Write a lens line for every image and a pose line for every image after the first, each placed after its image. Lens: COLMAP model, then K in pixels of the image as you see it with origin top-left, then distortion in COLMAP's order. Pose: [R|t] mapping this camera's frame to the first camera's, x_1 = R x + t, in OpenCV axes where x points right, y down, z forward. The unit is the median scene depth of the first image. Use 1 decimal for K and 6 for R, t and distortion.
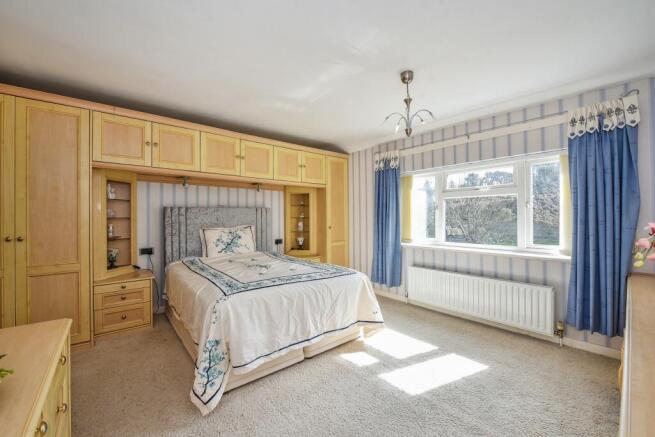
lens RADIAL K [[265.0, 0, 327.4], [0, 265.0, 217.0], [0, 0, 1]] dist [-0.003140, -0.000385]
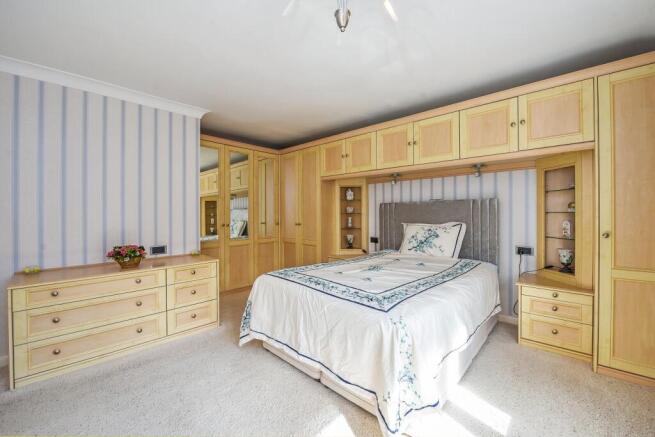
lens RADIAL K [[265.0, 0, 327.2], [0, 265.0, 222.0], [0, 0, 1]] dist [-0.003140, -0.000385]
pose [[0.120374, 0.045563, -0.991682, 0.485017], [0.014963, 0.998749, 0.047704, -0.015318], [0.992616, -0.020581, 0.119542, 0.593012]]
